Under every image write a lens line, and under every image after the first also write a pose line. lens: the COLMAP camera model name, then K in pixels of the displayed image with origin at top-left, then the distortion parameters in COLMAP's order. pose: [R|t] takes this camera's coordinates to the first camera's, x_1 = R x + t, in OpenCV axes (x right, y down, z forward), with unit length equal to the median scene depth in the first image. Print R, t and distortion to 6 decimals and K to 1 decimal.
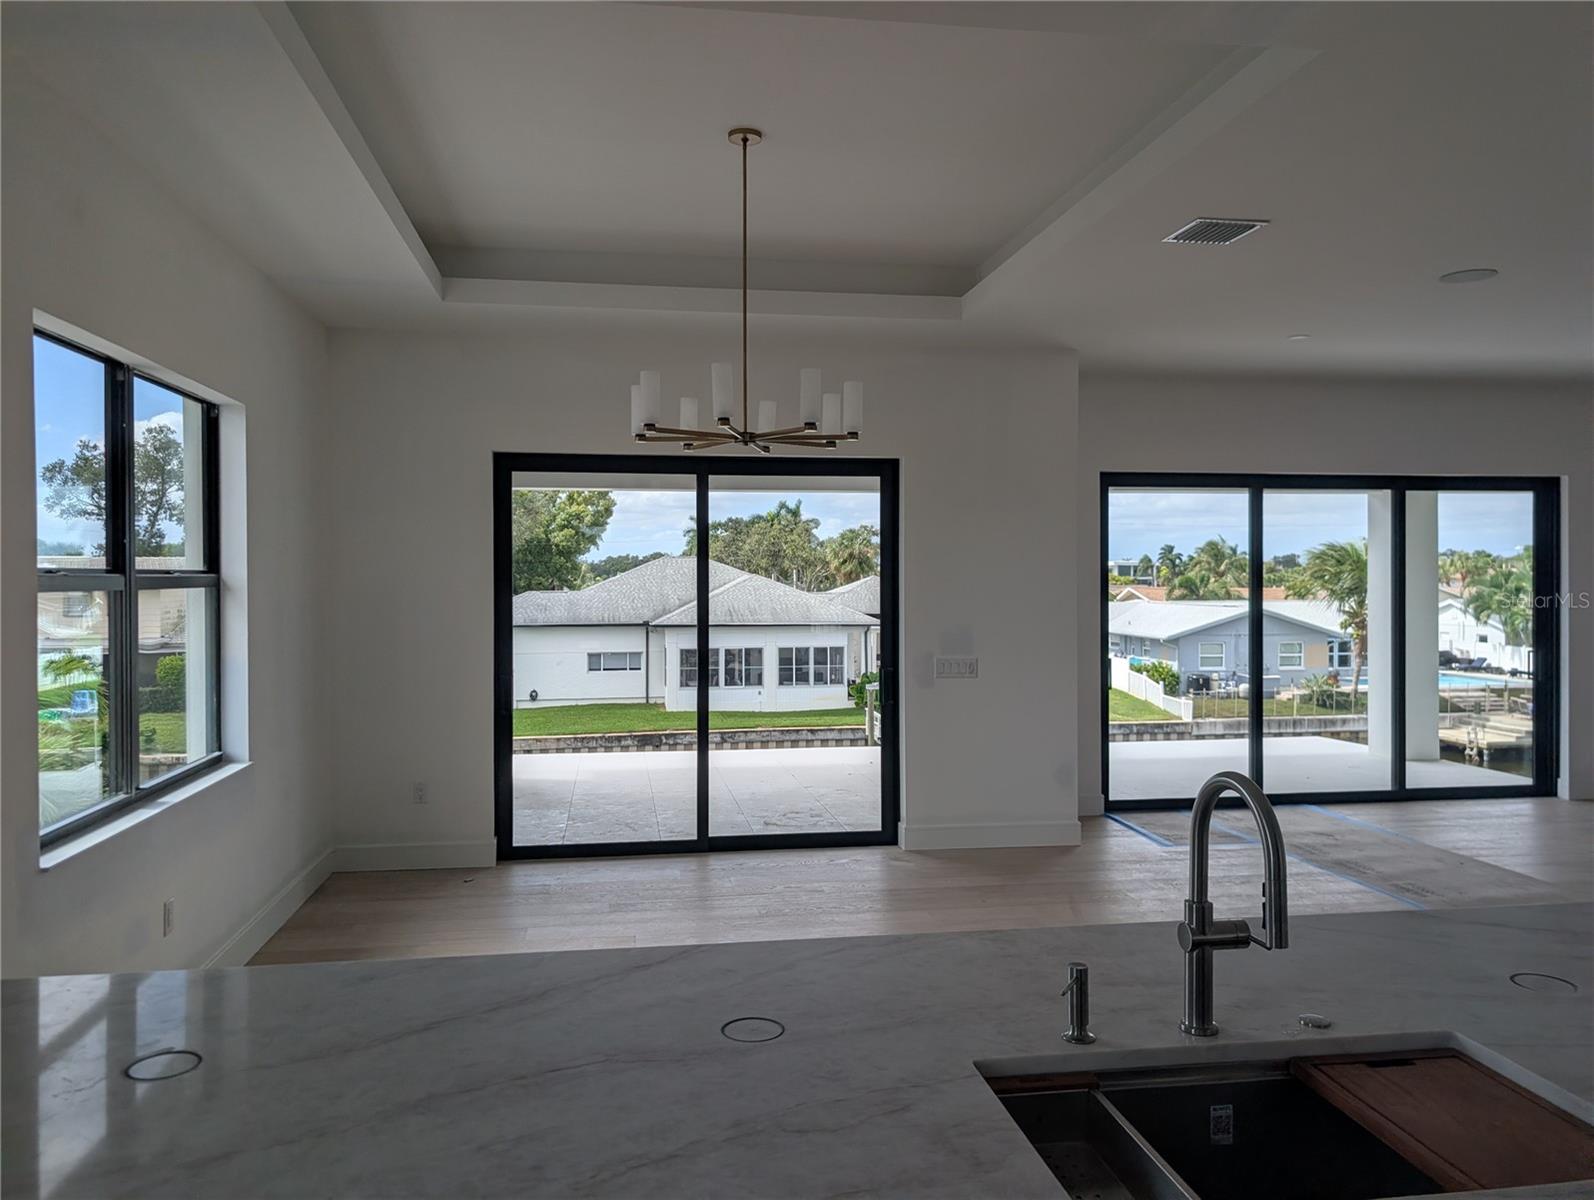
lens RADIAL K [[1138.8, 0, 801.9], [0, 1138.8, 587.1], [0, 0, 1]] dist [0.073528, -0.115655]
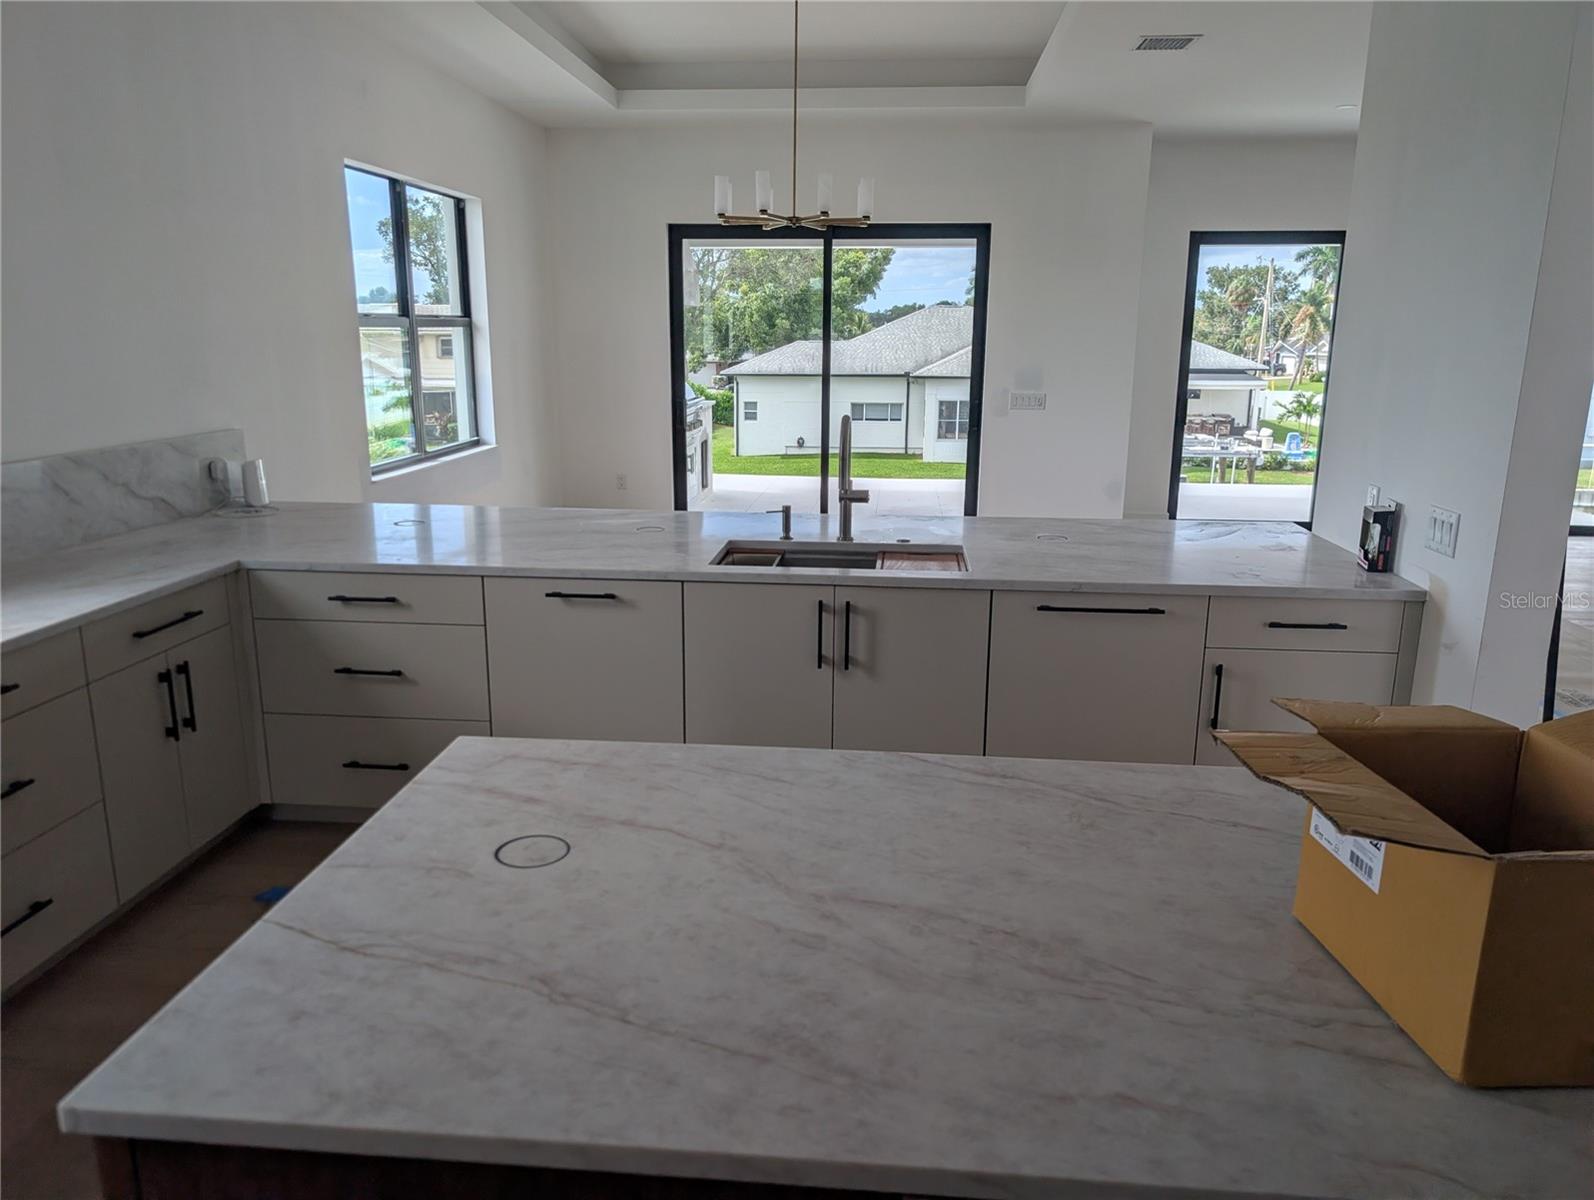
lens RADIAL K [[1151.9, 0, 797.0], [0, 1151.9, 600.0], [0, 0, 1]] dist [0.008817, 0.006610]
pose [[0.969147, 0.064480, -0.237899, 0.201067], [-0.010305, 0.974932, 0.222265, 0.005779], [0.246267, -0.212956, 0.945517, -0.277198]]
